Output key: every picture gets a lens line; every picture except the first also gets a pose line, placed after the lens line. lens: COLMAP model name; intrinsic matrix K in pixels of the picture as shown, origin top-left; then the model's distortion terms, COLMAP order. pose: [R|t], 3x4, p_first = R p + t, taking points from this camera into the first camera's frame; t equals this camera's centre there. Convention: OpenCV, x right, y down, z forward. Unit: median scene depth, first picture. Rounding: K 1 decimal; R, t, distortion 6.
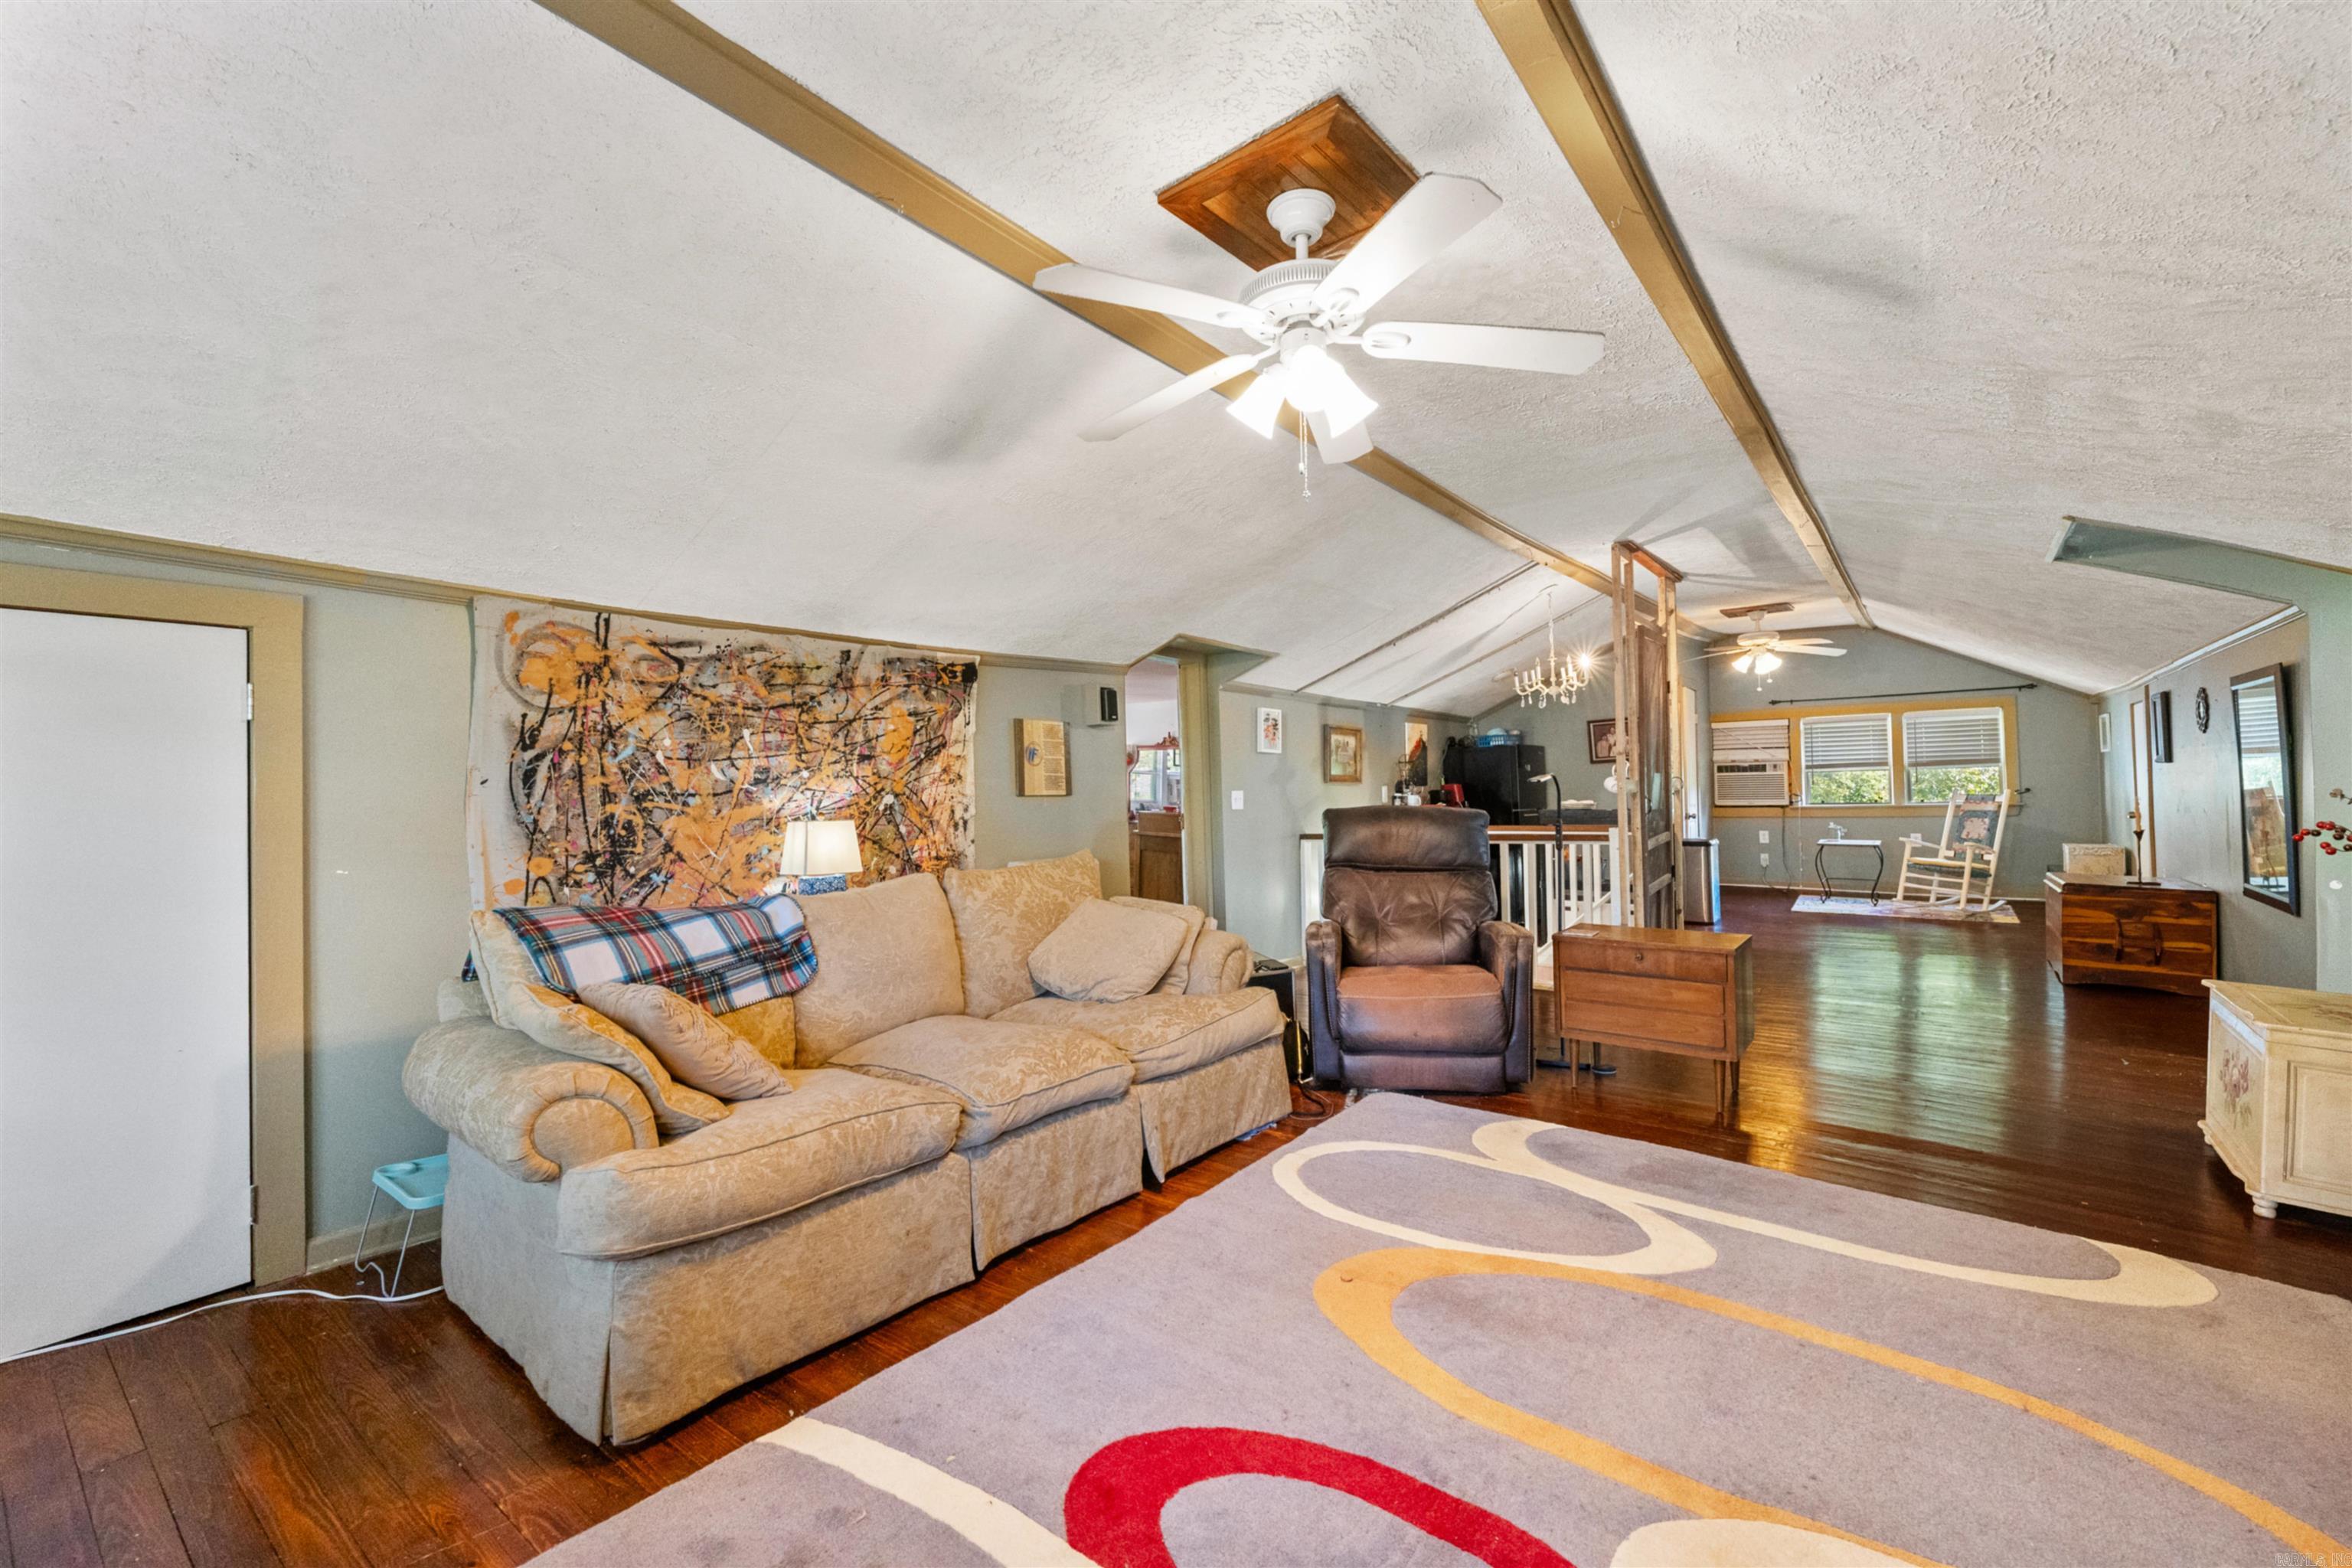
lens RADIAL K [[973.3, 0, 1180.8], [0, 973.3, 770.2], [0, 0, 1]] dist [0.016334, -0.005234]
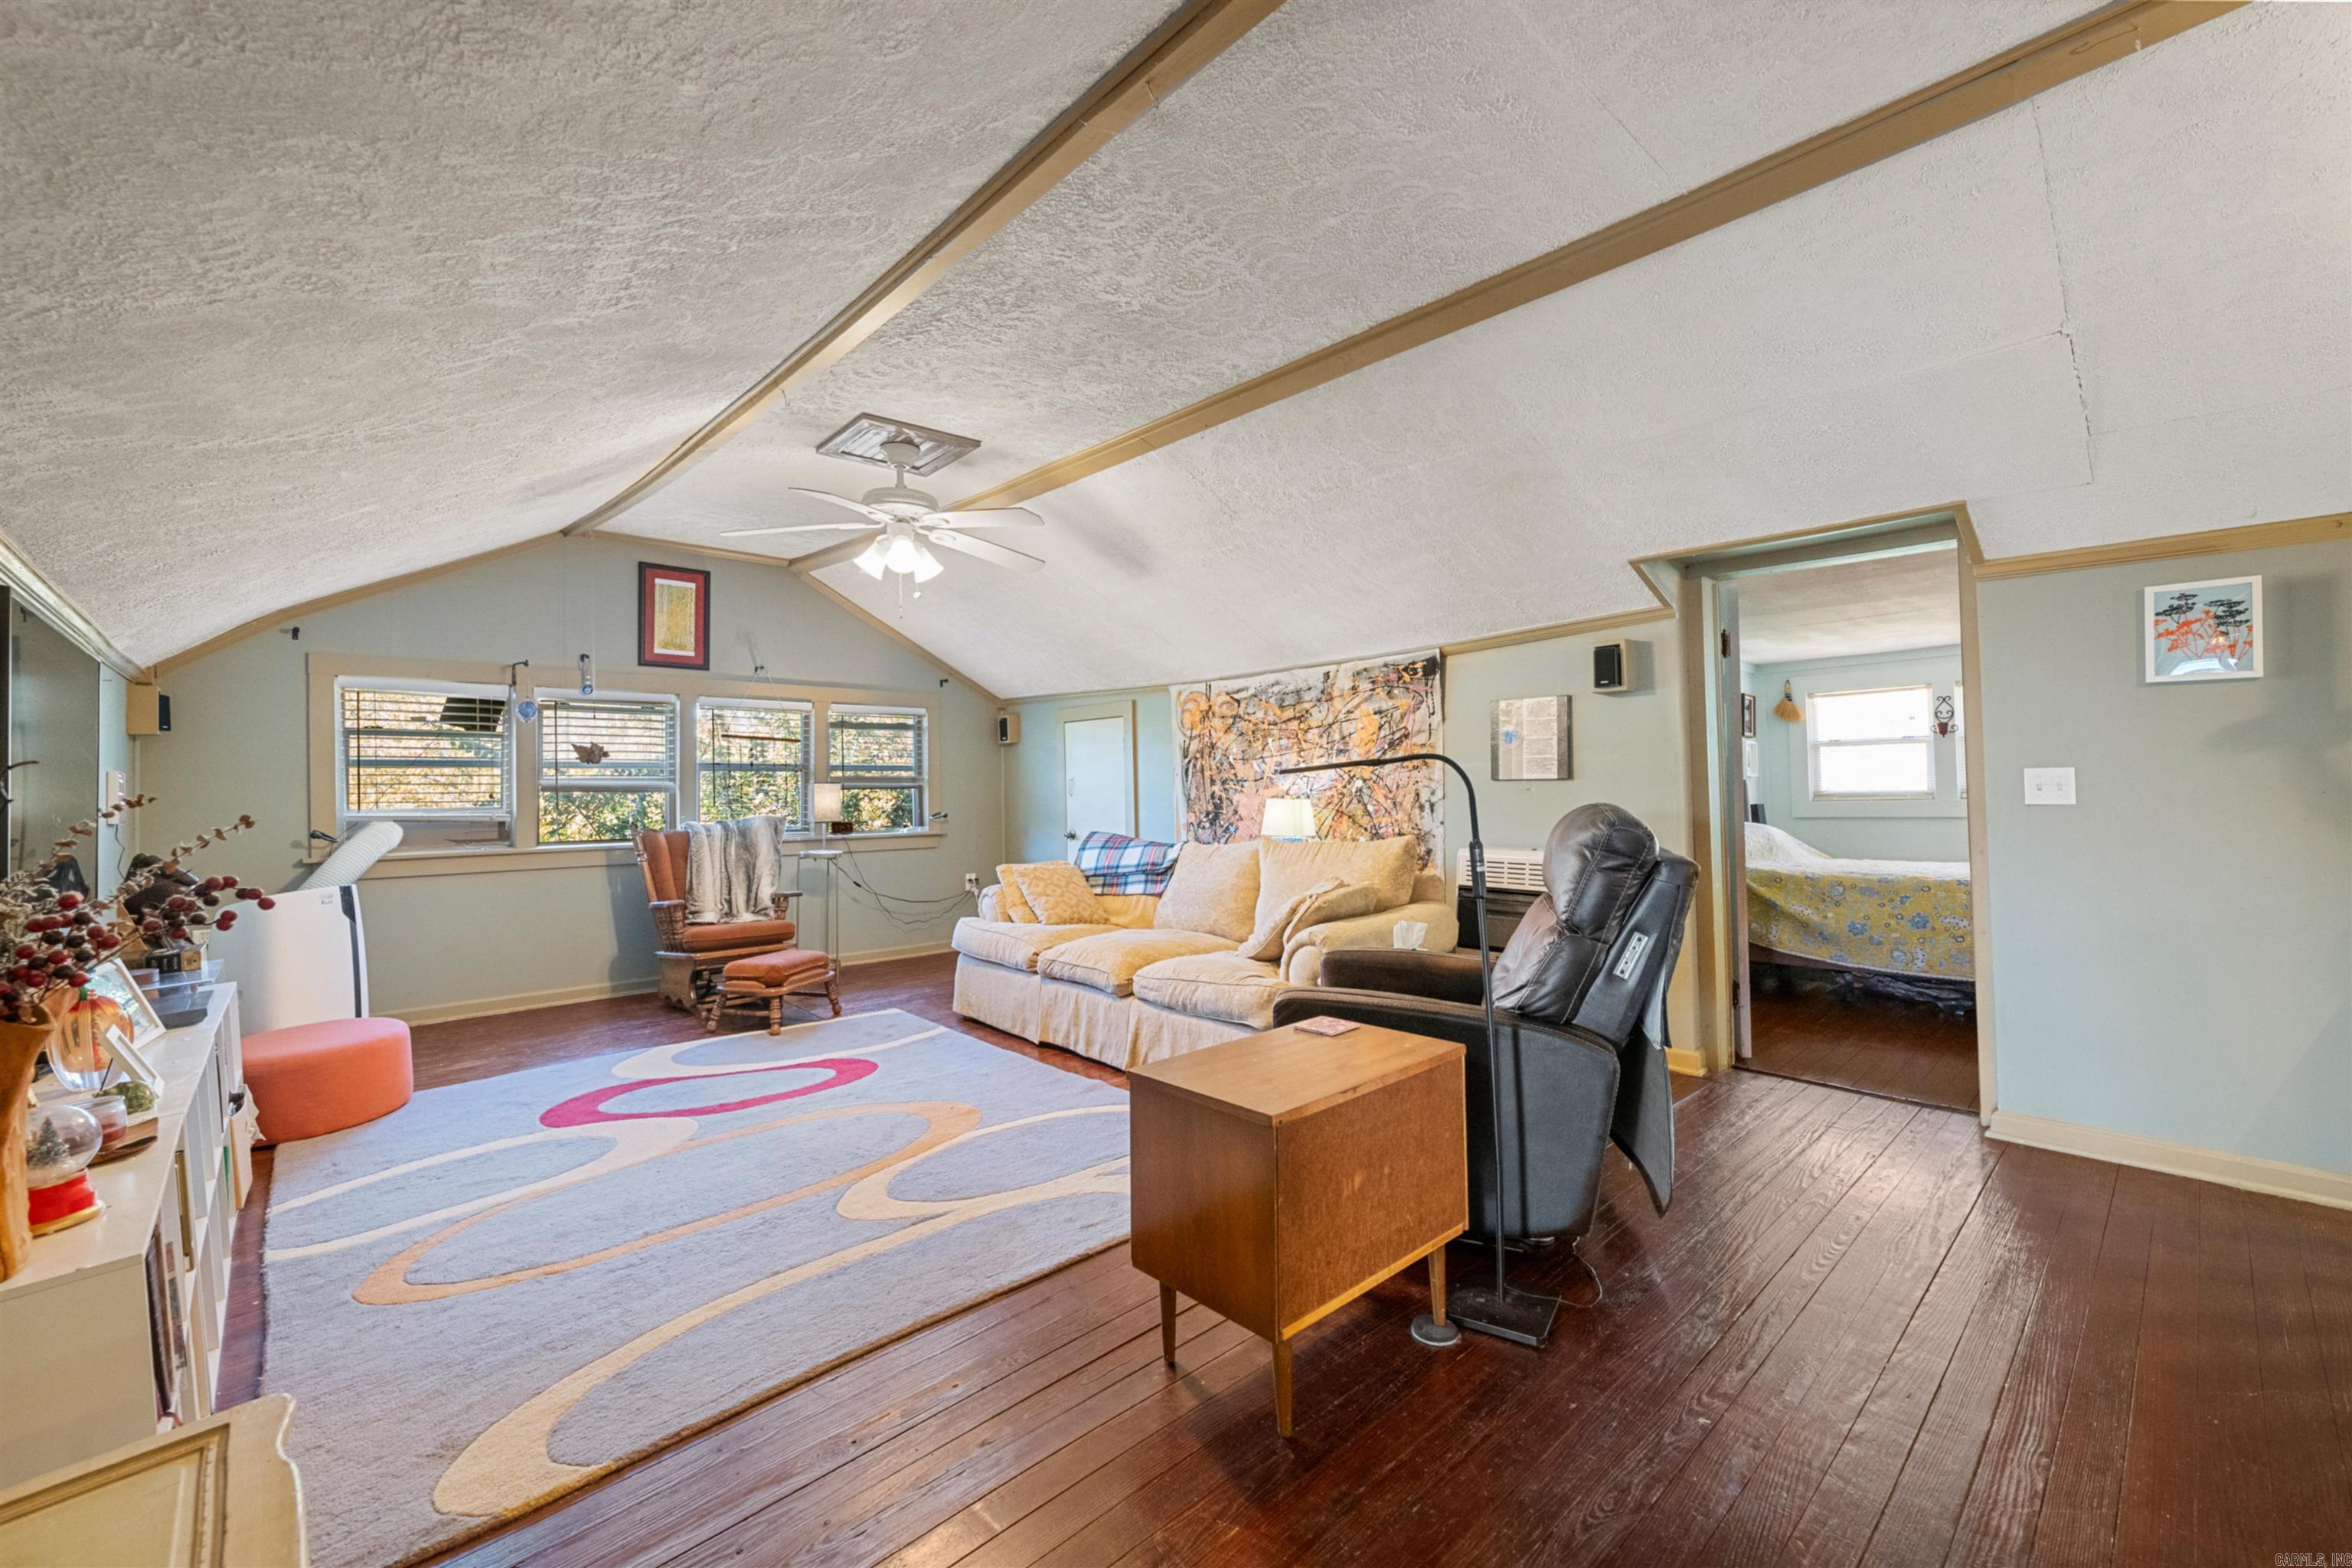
lens RADIAL K [[973.3, 0, 1180.8], [0, 973.3, 770.2], [0, 0, 1]] dist [0.016334, -0.005234]
pose [[-0.158029, 0.002614, -0.987431, 1.021803], [0.042016, 0.999109, -0.004079, 0.008671], [0.986540, -0.042132, -0.157998, 1.023327]]
